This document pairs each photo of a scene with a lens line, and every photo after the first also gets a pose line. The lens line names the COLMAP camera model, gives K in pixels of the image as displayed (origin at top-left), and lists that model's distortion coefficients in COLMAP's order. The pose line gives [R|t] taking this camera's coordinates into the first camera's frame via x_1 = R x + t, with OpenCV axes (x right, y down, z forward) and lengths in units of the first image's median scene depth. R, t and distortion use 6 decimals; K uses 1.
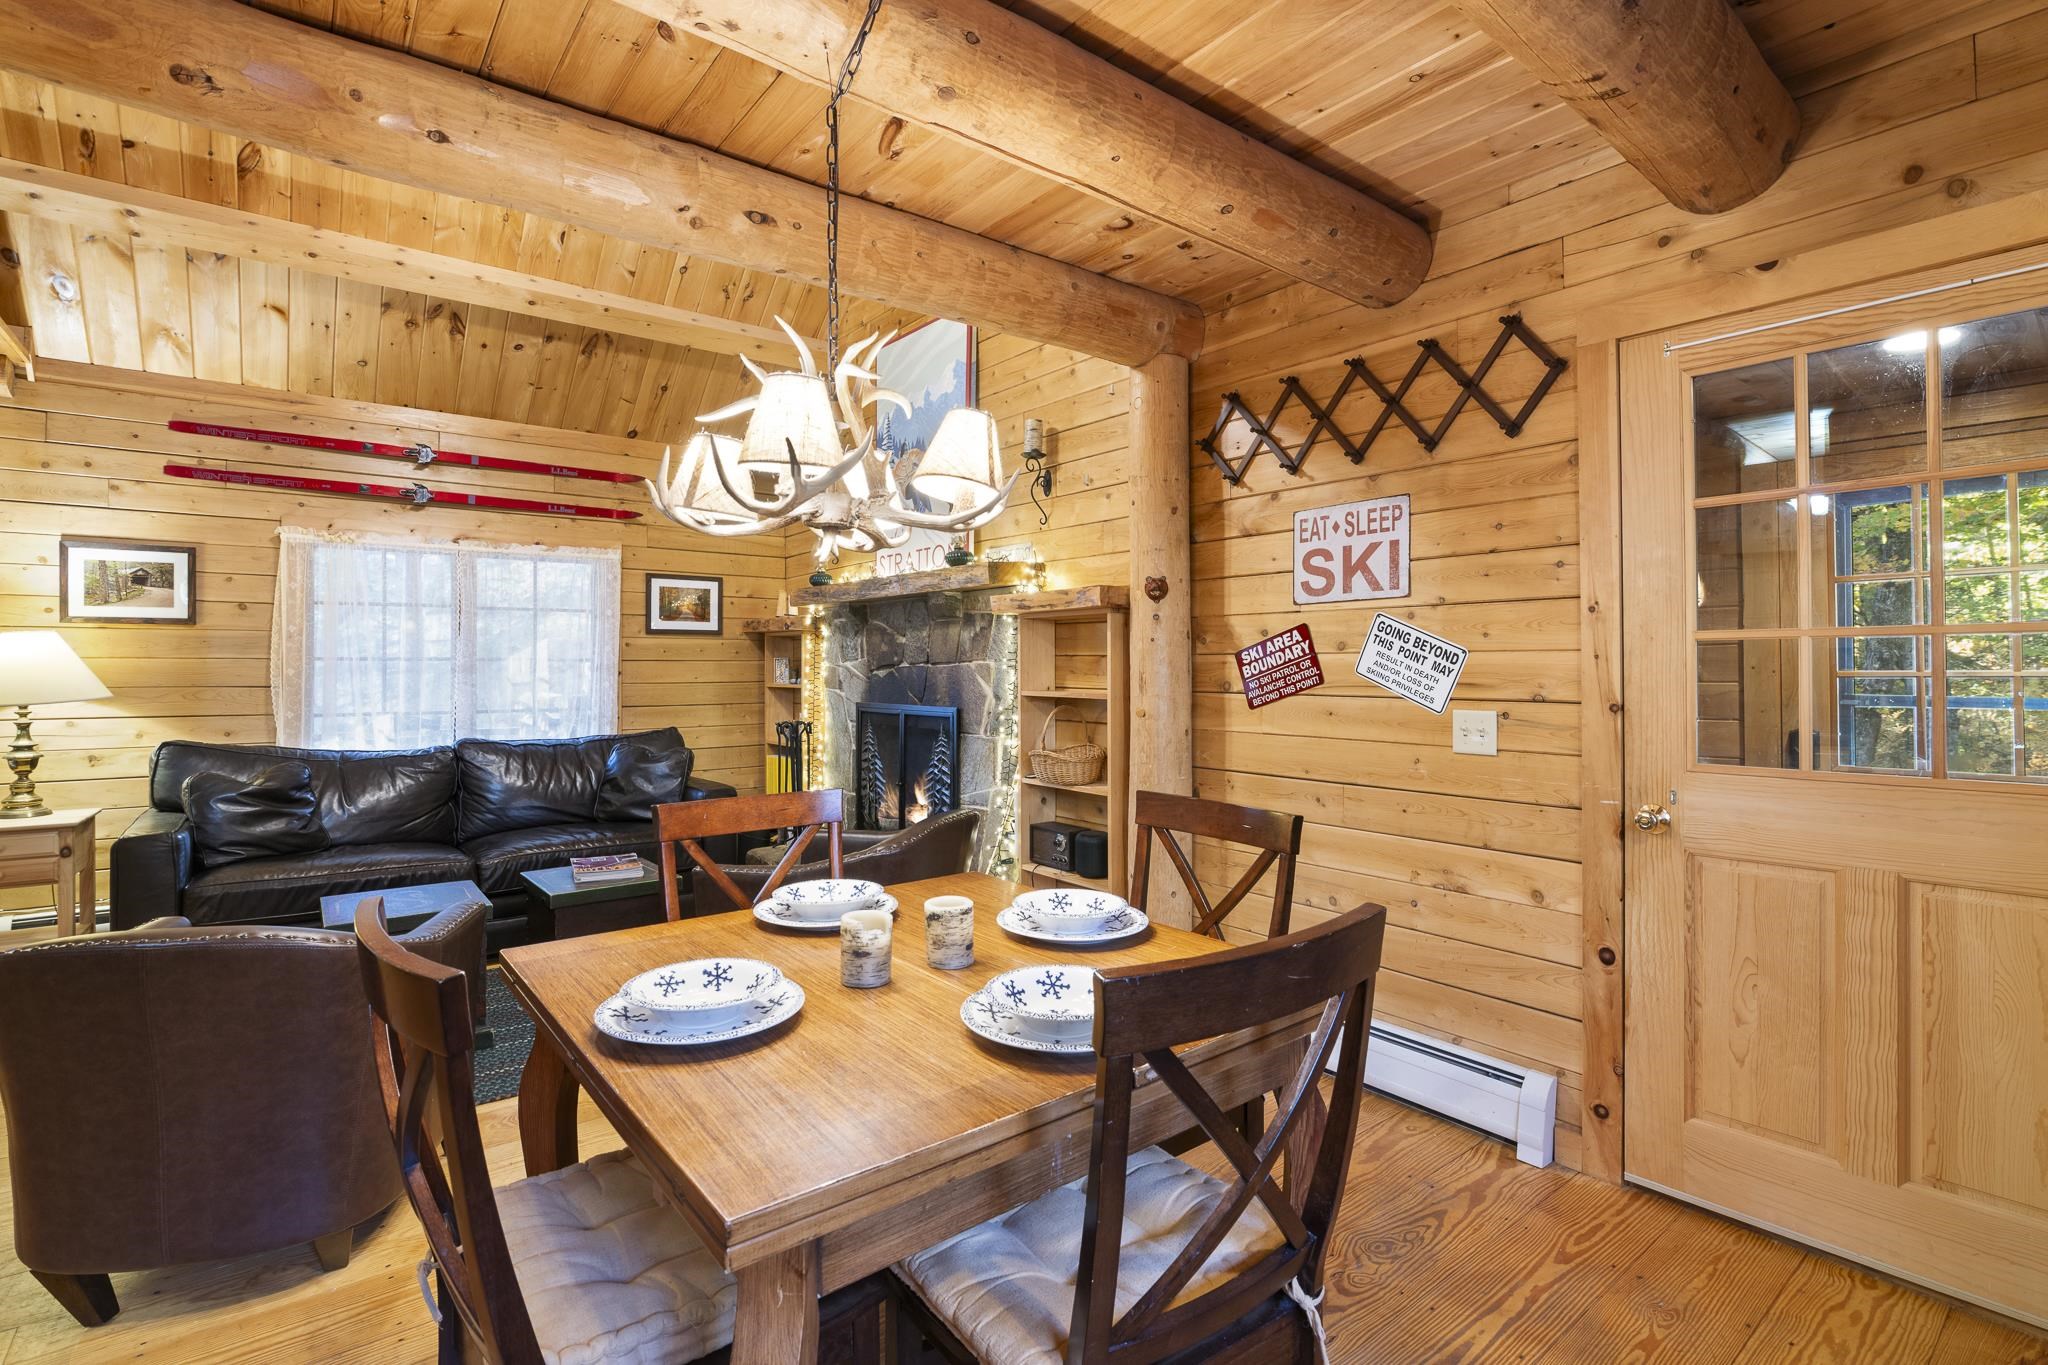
lens RADIAL K [[941.4, 0, 1016.4], [0, 941.4, 657.9], [0, 0, 1]] dist [-0.021601, 0.001906]
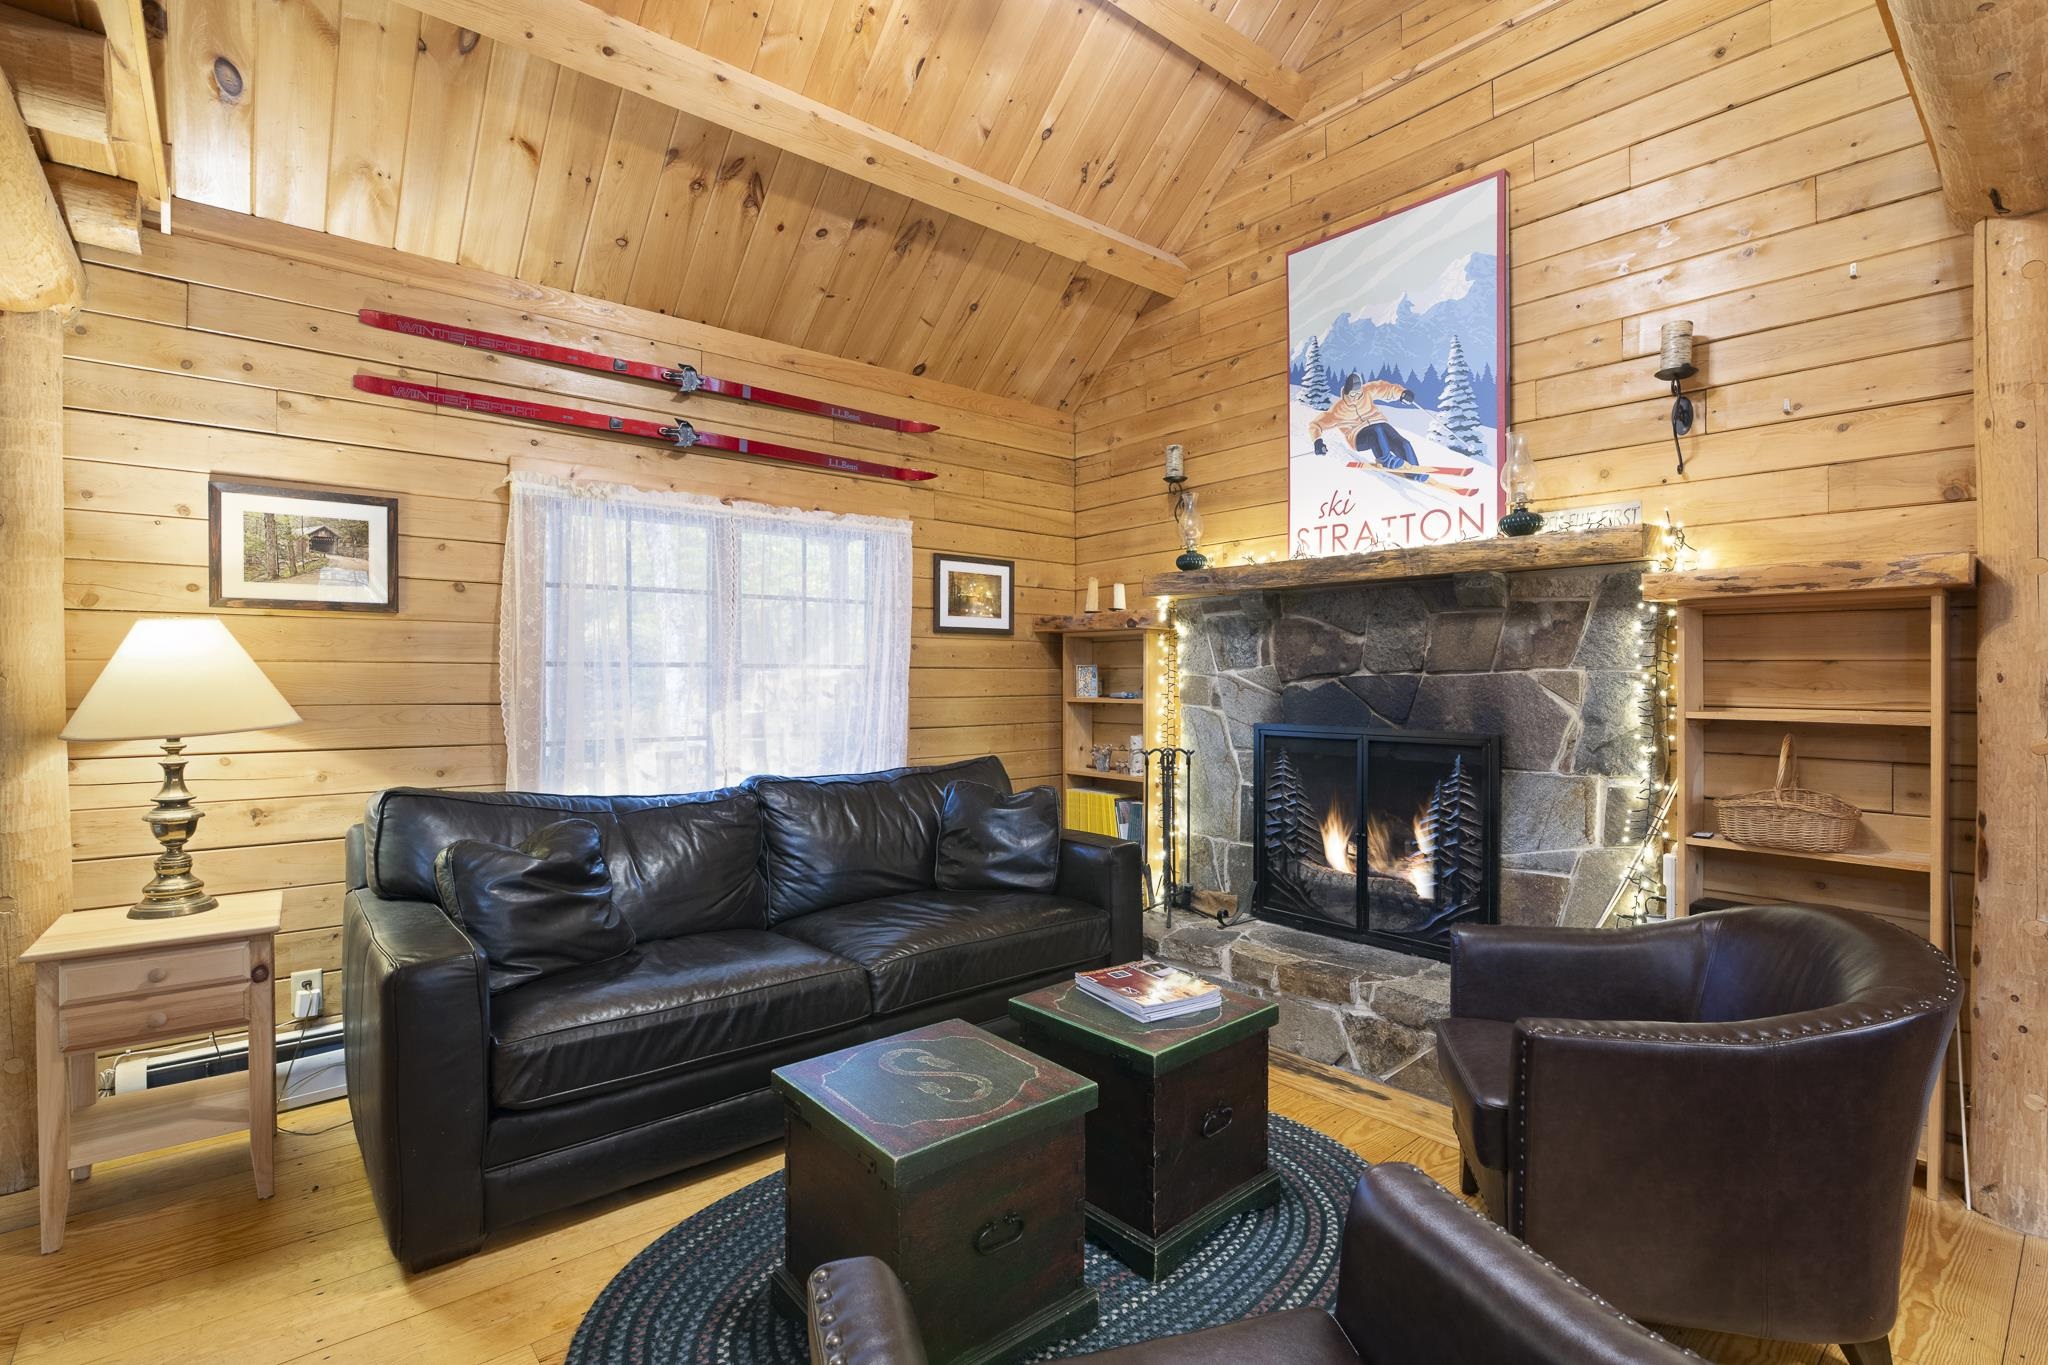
lens RADIAL K [[941.4, 0, 1019.1], [0, 941.4, 676.1], [0, 0, 1]] dist [-0.021601, 0.001906]
pose [[0.999419, 0.001914, 0.034041, -0.489418], [-0.002190, 0.999965, 0.008067, 0.004241], [-0.034025, -0.008137, 0.999388, 0.325441]]
